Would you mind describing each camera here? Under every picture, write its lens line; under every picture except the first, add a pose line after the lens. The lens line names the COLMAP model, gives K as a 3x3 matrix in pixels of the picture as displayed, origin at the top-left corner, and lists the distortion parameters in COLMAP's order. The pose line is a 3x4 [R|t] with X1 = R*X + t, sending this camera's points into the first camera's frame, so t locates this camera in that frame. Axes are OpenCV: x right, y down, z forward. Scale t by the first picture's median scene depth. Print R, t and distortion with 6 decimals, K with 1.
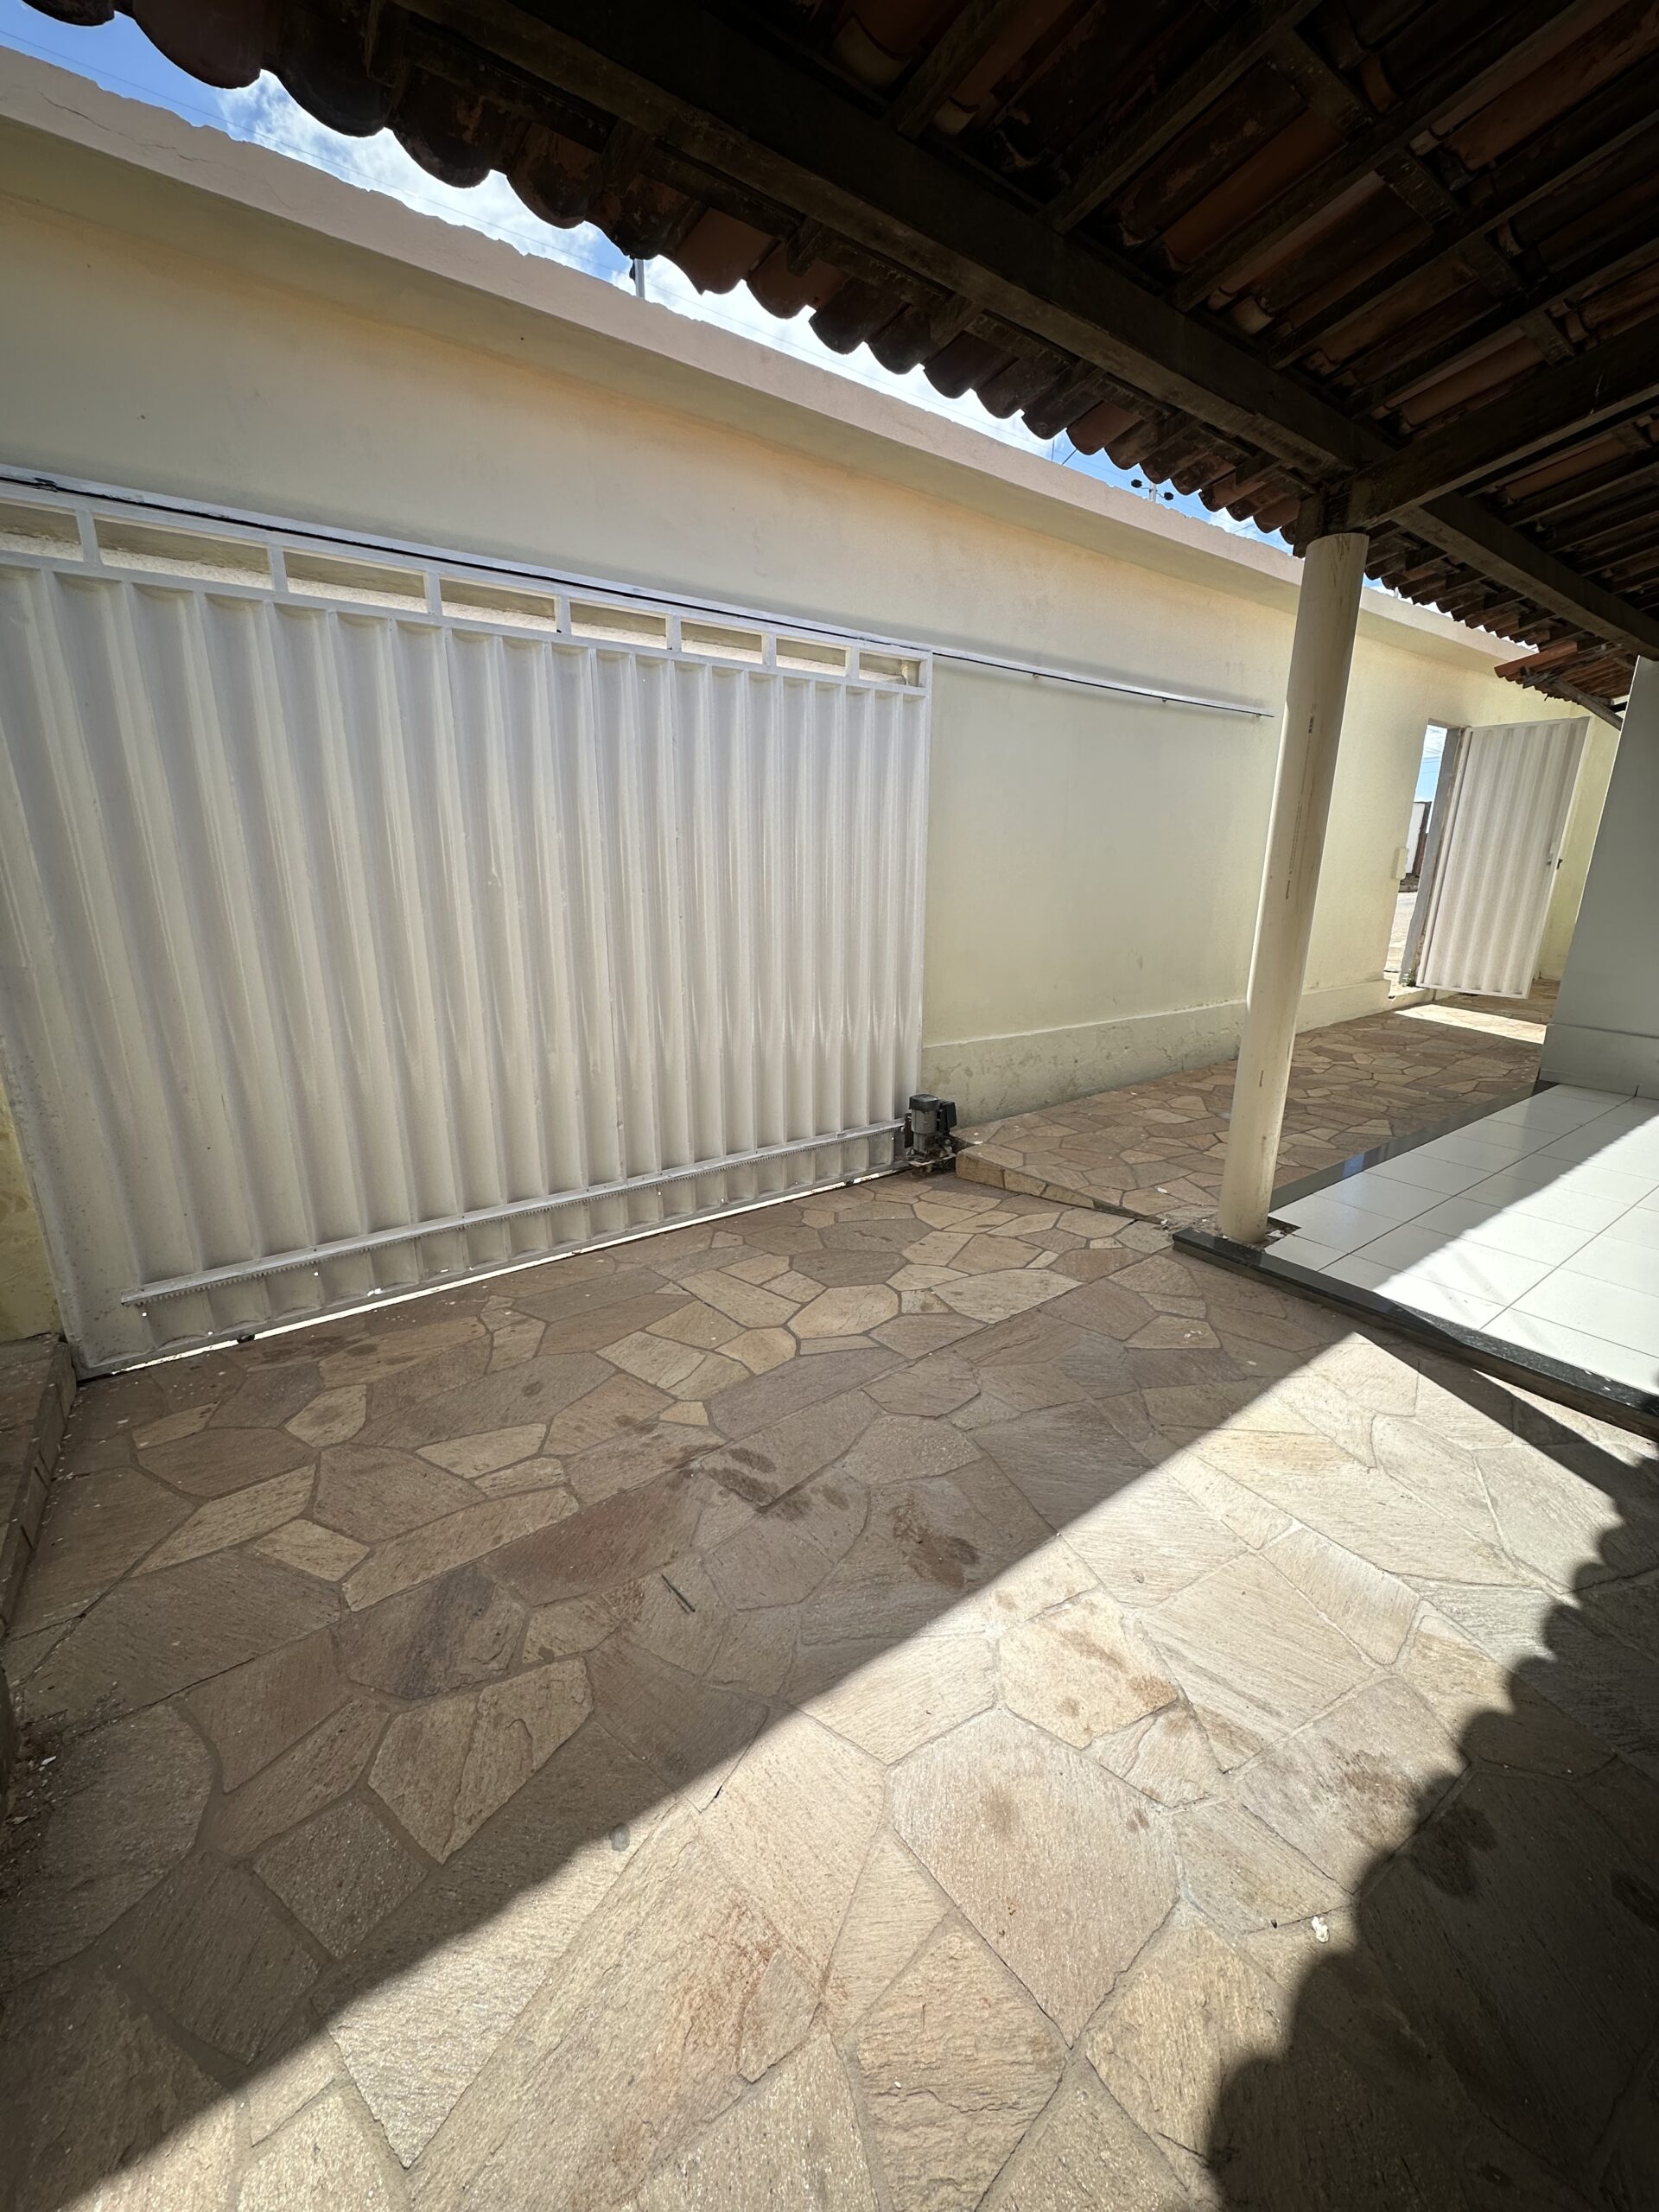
lens RADIAL K [[881.6, 0, 829.5], [0, 881.6, 1106.0], [0, 0, 1]] dist [-0.001436, 0.000003]
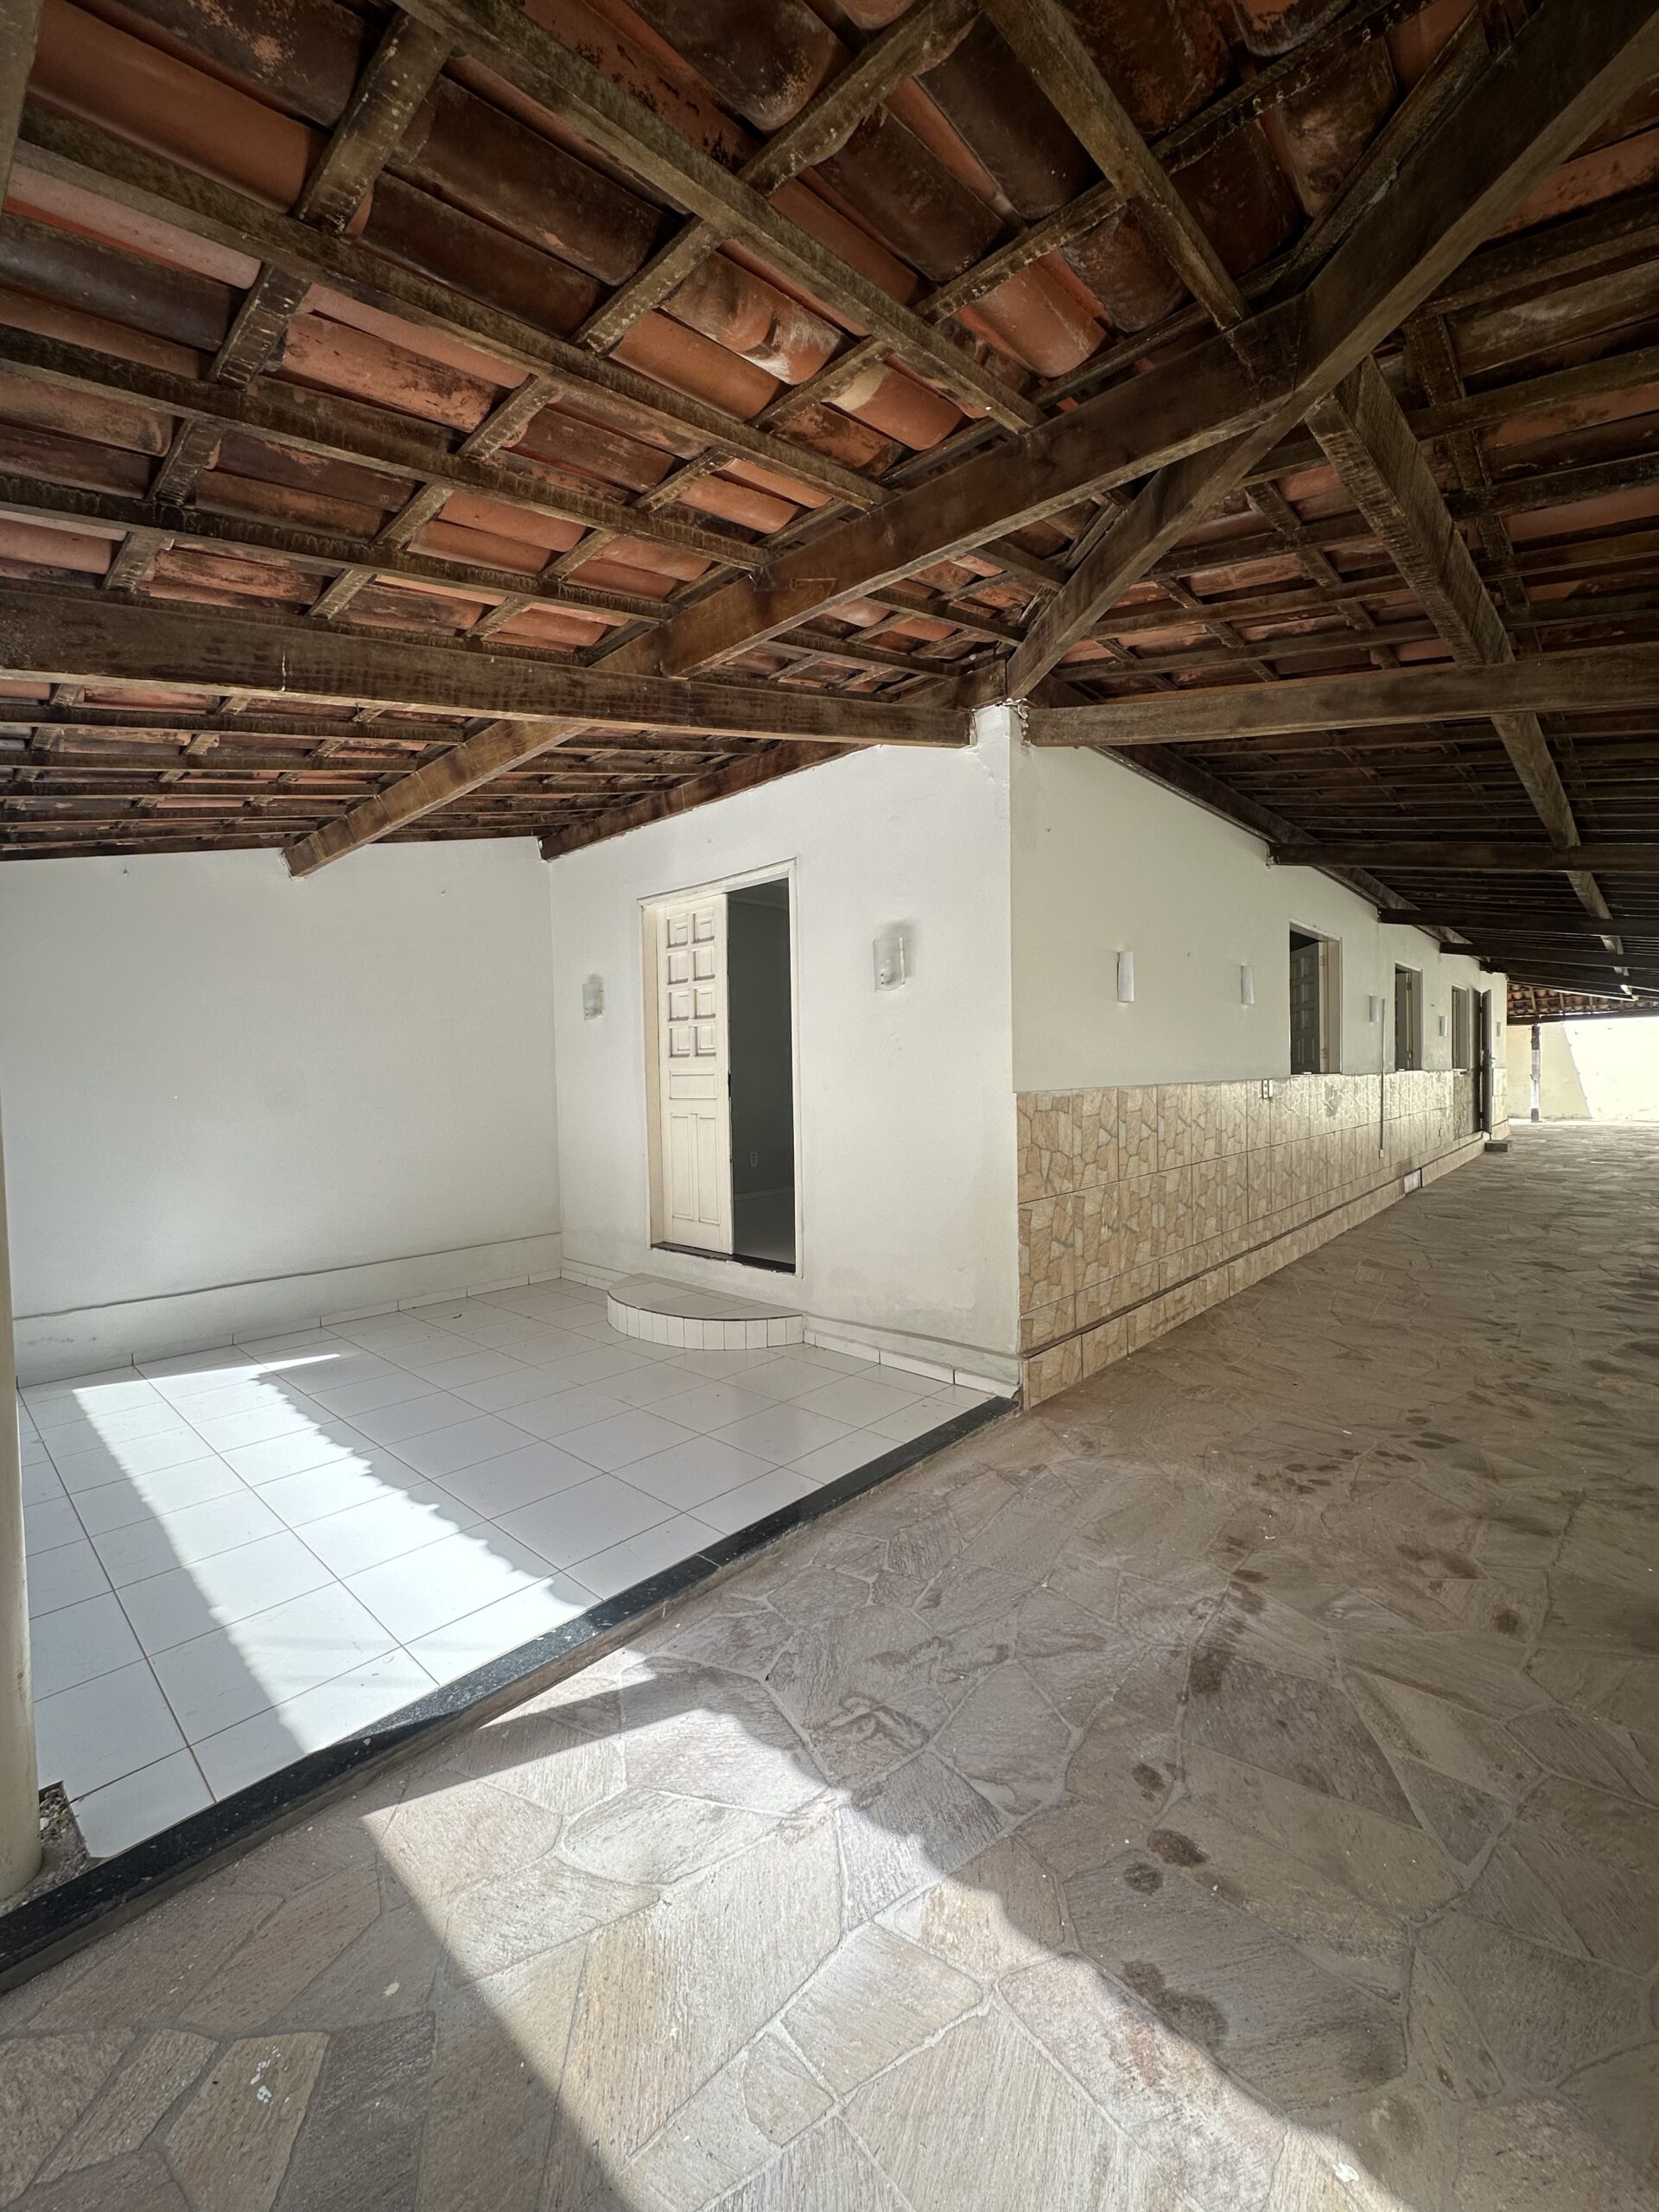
lens RADIAL K [[881.6, 0, 829.5], [0, 881.6, 1106.0], [0, 0, 1]] dist [-0.001436, 0.000003]
pose [[-0.184412, -0.029211, 0.982415, -0.147212], [0.292162, 0.952745, 0.083172, -0.249313], [-0.938421, 0.302362, -0.167163, 0.671243]]
